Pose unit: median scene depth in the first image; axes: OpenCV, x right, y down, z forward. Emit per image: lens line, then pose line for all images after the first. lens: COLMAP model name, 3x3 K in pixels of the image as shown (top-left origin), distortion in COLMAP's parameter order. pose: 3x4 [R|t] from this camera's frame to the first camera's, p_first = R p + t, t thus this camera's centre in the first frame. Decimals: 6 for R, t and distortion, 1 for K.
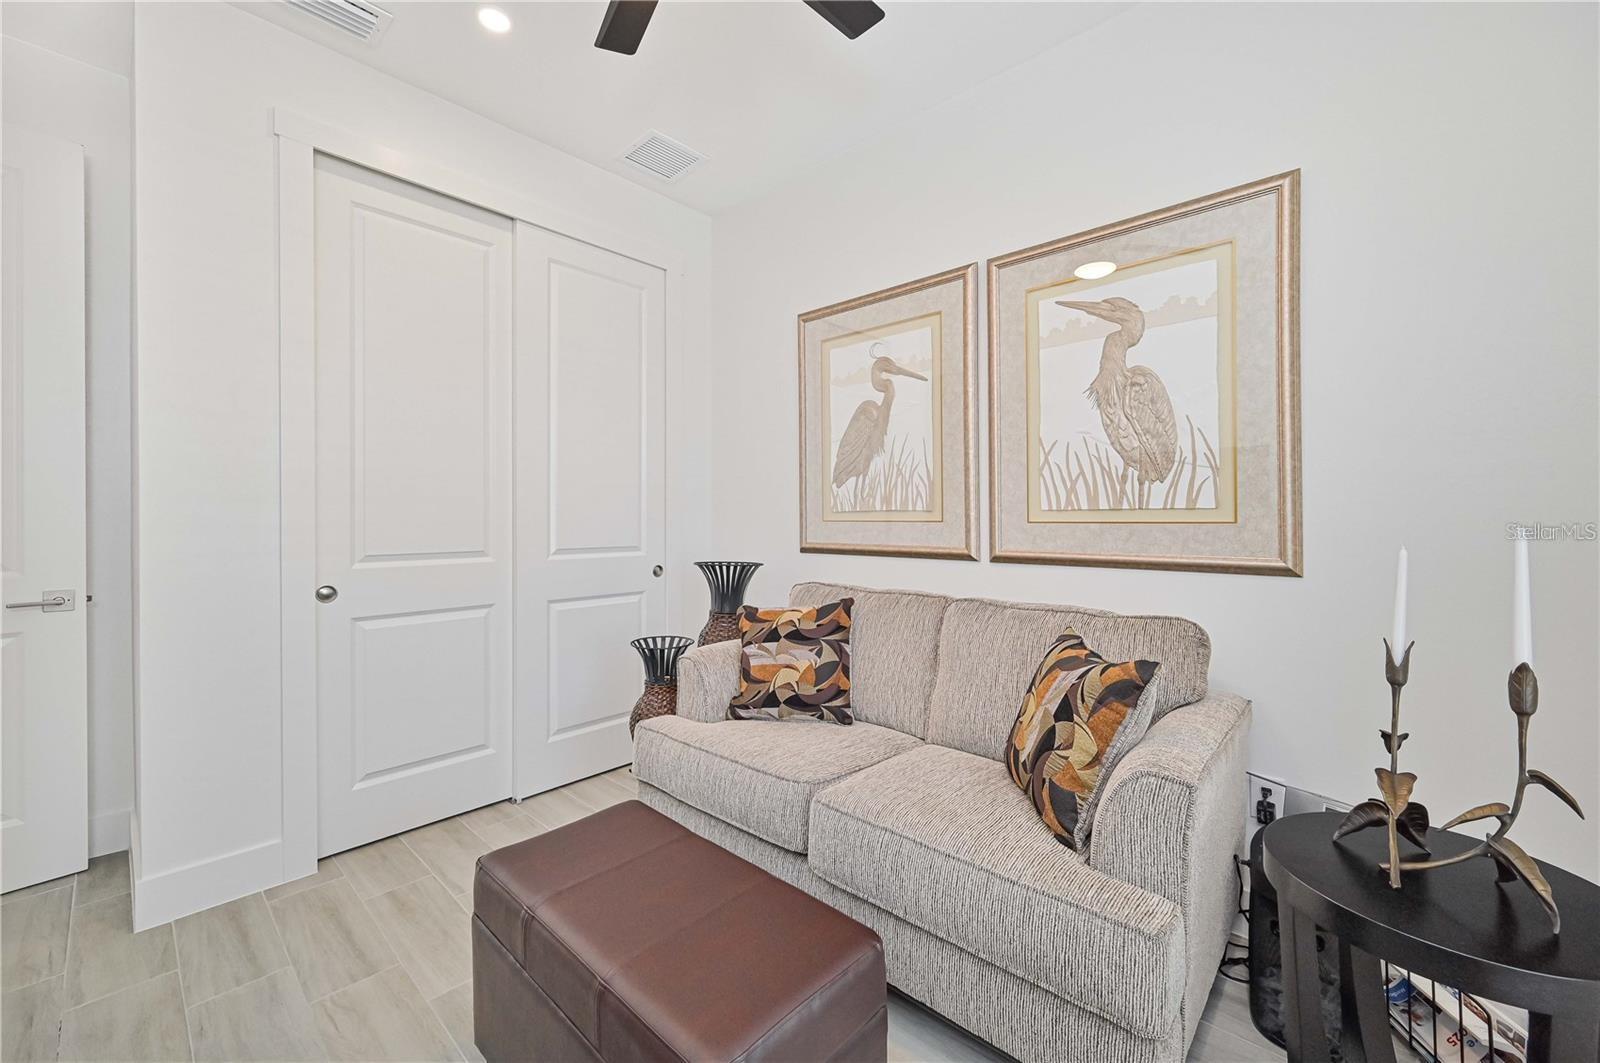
lens RADIAL K [[634.2, 0, 831.2], [0, 634.2, 515.8], [0, 0, 1]] dist [-0.002045, 0.000285]
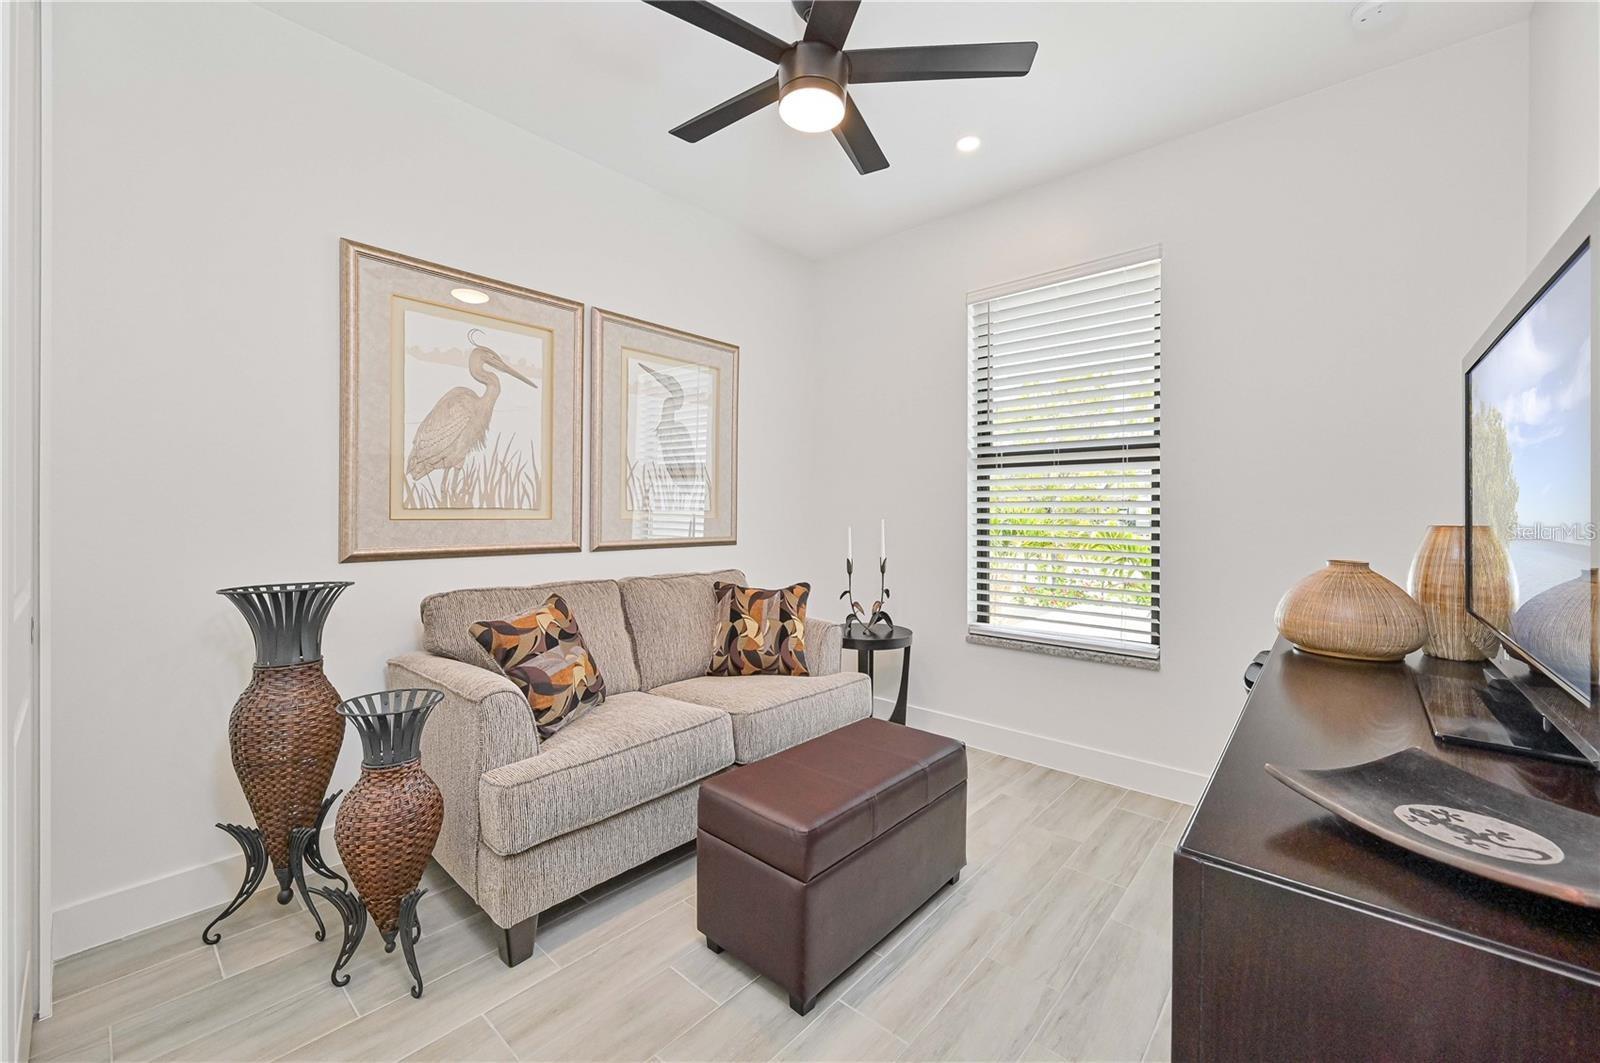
lens RADIAL K [[634.2, 0, 800.4], [0, 634.2, 520.2], [0, 0, 1]] dist [-0.002045, 0.000285]
pose [[0.009408, -0.012586, 0.999877, -0.873039], [-0.012992, 0.999835, 0.012708, -0.008186], [-0.999871, -0.013110, 0.009243, 0.513083]]
